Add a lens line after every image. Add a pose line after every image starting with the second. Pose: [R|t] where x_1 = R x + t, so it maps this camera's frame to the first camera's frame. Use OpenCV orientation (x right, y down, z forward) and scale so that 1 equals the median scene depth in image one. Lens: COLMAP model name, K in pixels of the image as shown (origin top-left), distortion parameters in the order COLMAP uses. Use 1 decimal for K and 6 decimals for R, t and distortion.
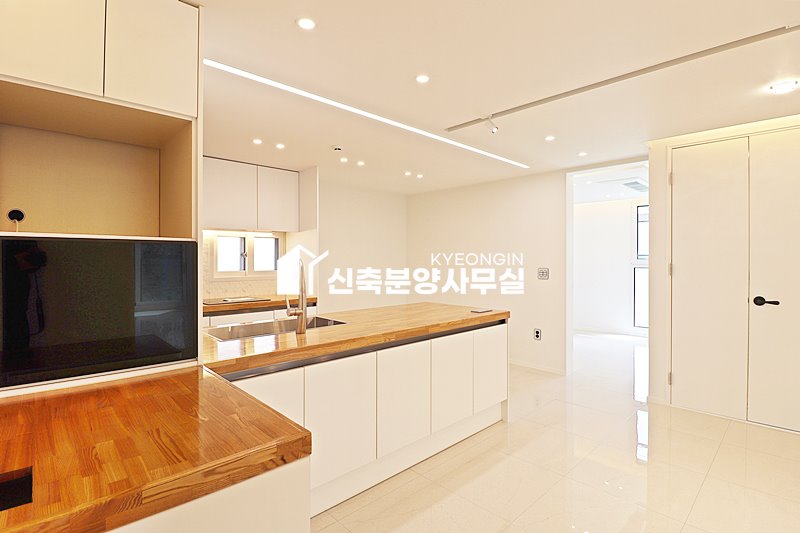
lens RADIAL K [[384.6, 0, 400.1], [0, 384.6, 262.4], [0, 0, 1]] dist [-0.004543, -0.007372]
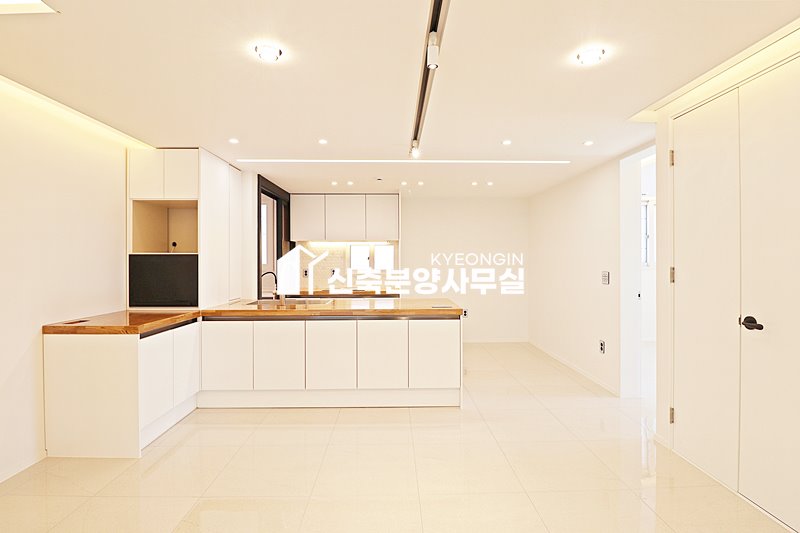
lens RADIAL K [[384.6, 0, 400.7], [0, 384.6, 263.1], [0, 0, 1]] dist [-0.004543, -0.007372]
pose [[0.745872, 0.003706, -0.666079, 0.817111], [-0.002530, 0.999993, 0.002730, -0.006476], [0.666085, -0.000351, 0.745876, 0.052966]]
